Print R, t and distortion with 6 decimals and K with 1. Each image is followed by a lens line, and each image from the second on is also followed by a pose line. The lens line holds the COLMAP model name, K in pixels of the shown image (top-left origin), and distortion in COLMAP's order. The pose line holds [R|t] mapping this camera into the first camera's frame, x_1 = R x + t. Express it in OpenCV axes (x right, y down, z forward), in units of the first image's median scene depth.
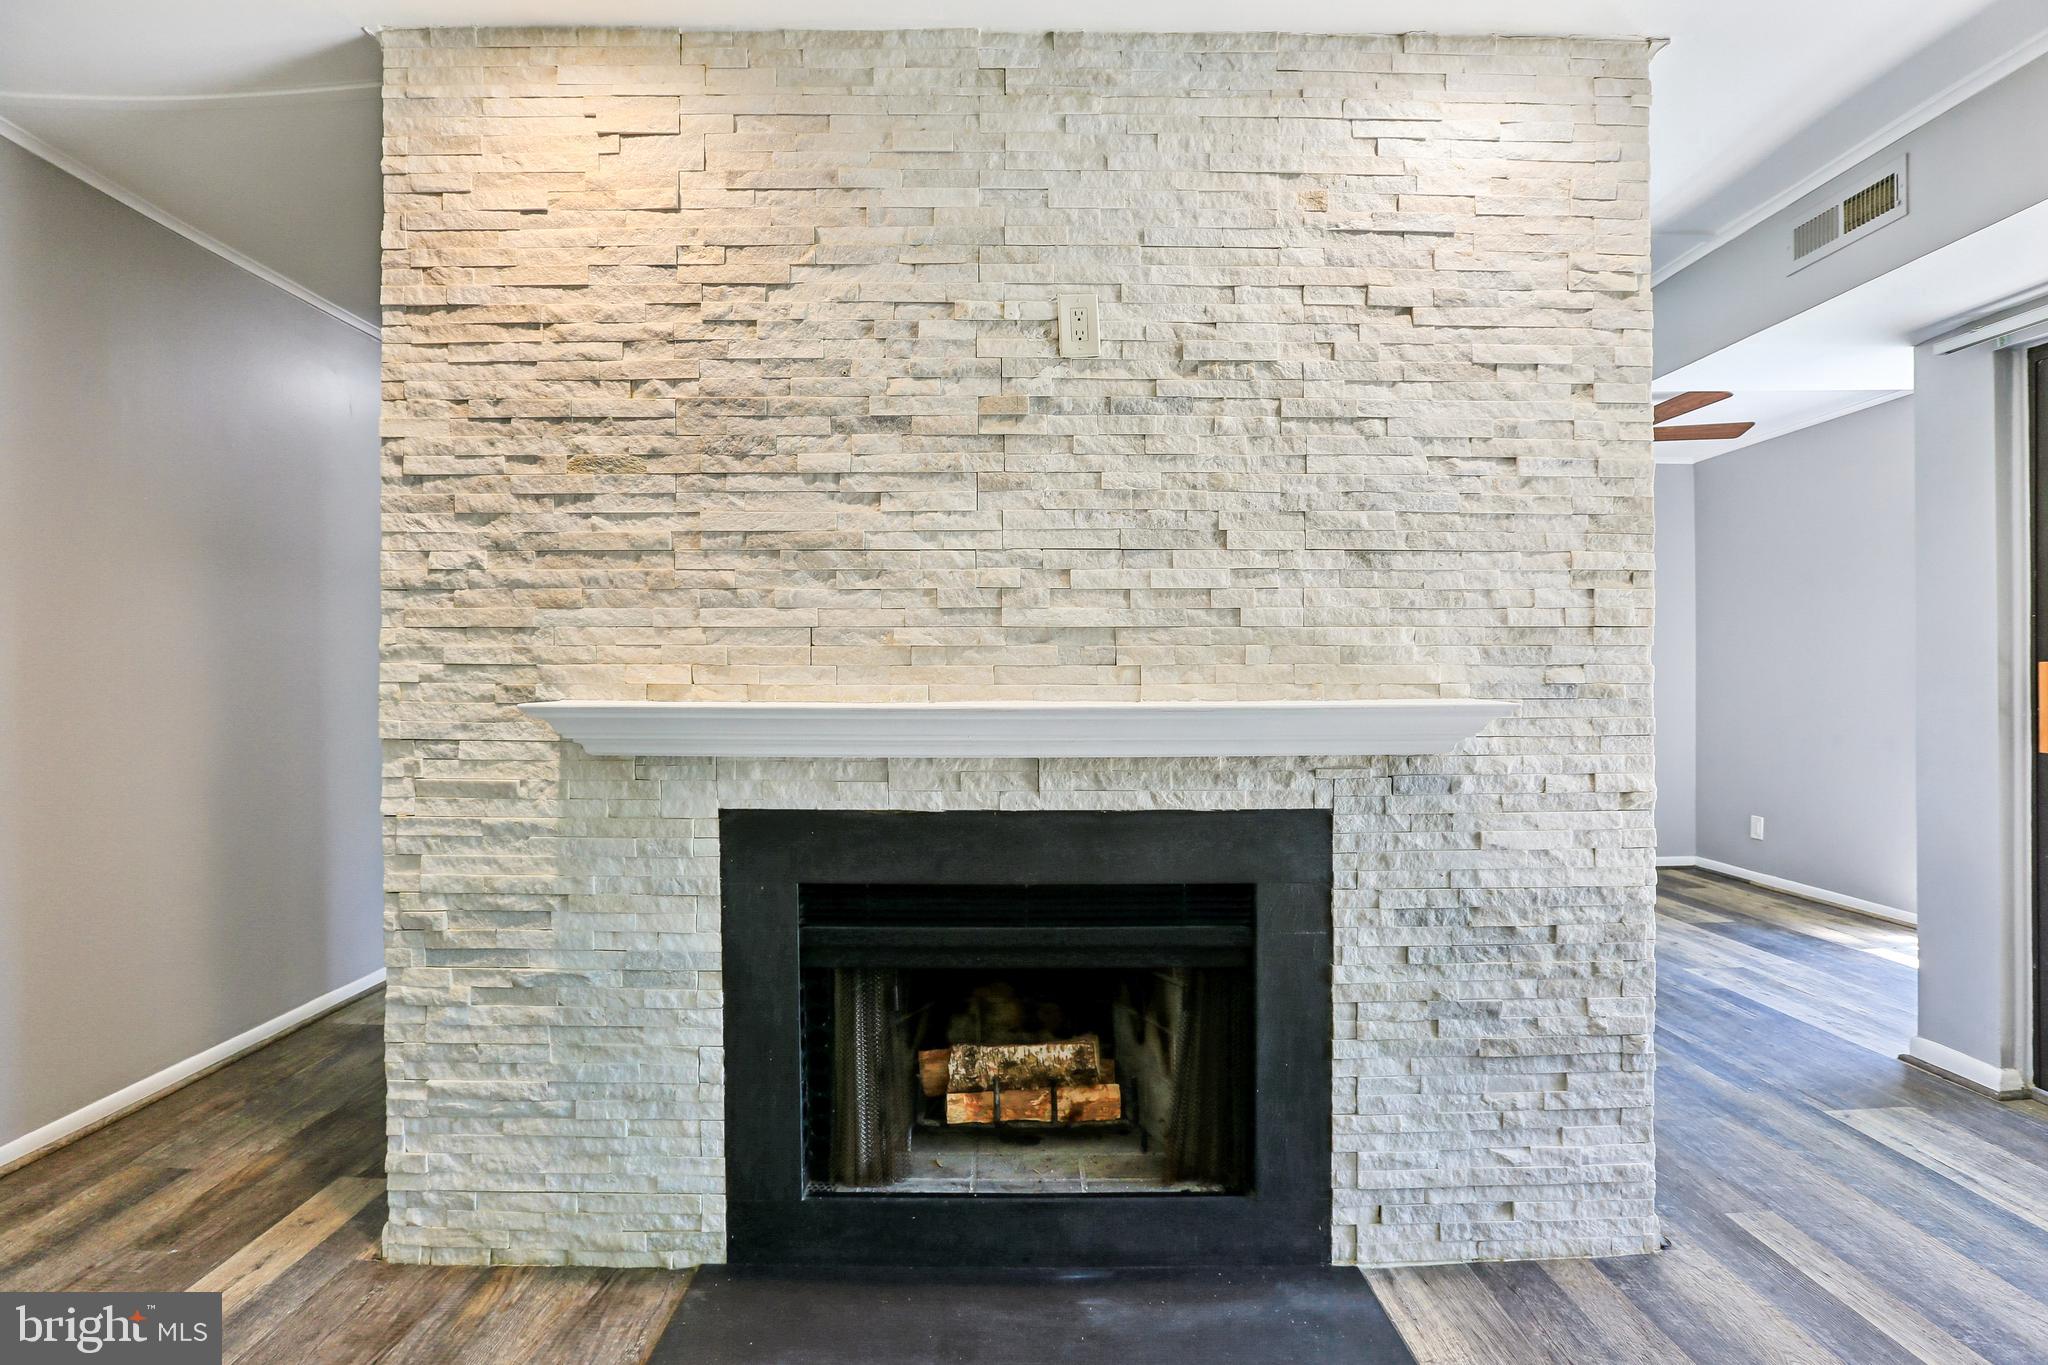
lens RADIAL K [[949.4, 0, 1015.3], [0, 949.4, 679.9], [0, 0, 1]] dist [-0.057223, 0.021803]
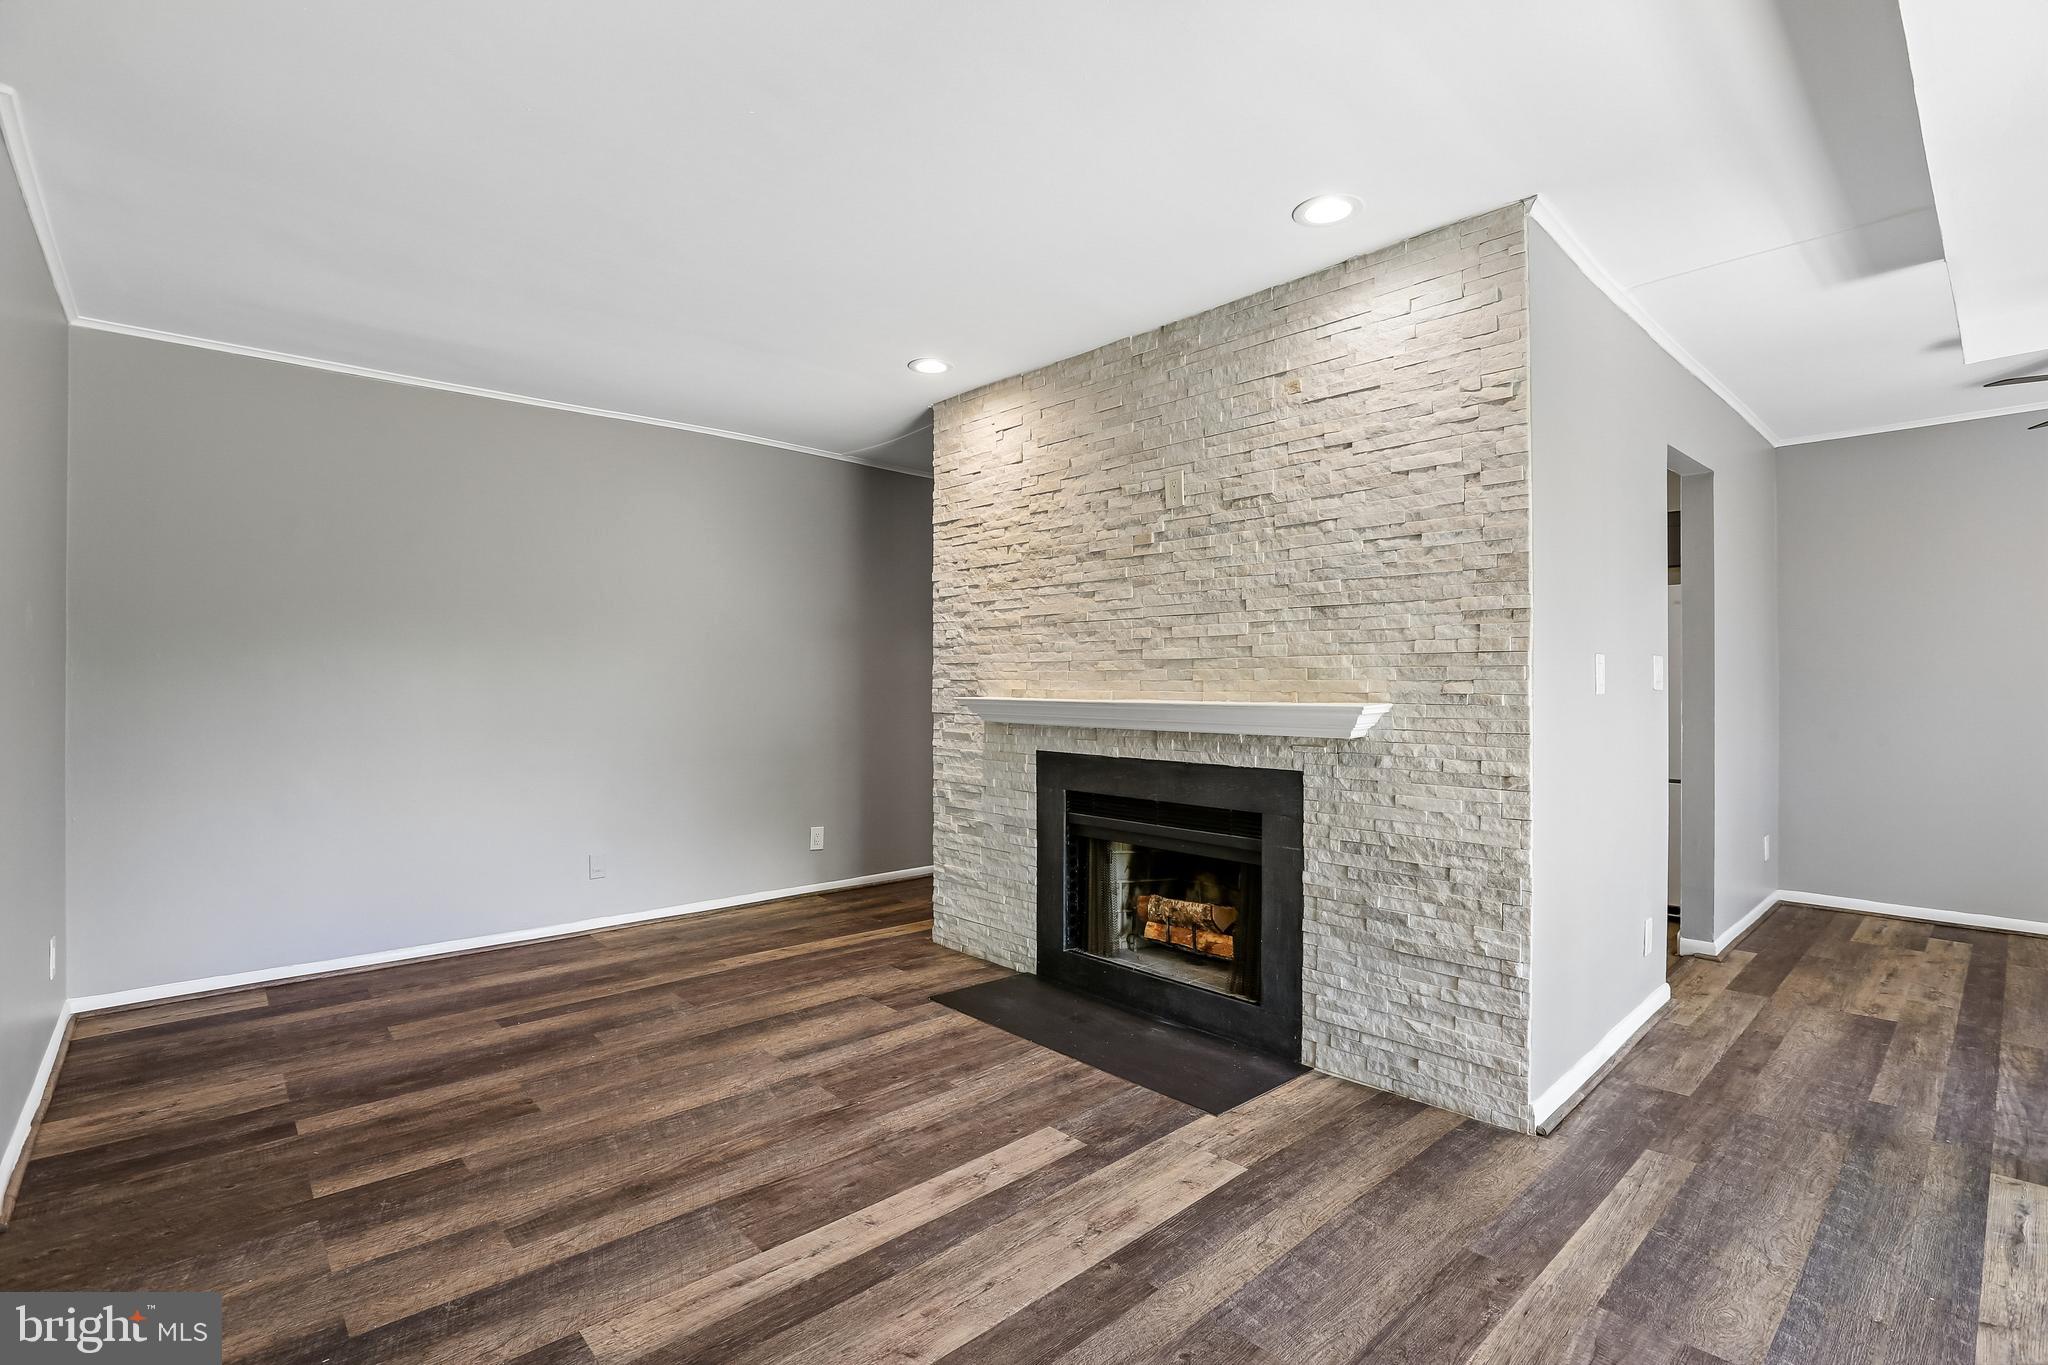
lens RADIAL K [[949.4, 0, 1015.3], [0, 949.4, 679.9], [0, 0, 1]] dist [-0.057223, 0.021803]
pose [[0.667977, -0.000300, -0.744182, 1.192254], [-0.002713, 0.999992, -0.002838, -0.010740], [0.744177, 0.003914, 0.667971, -0.415755]]
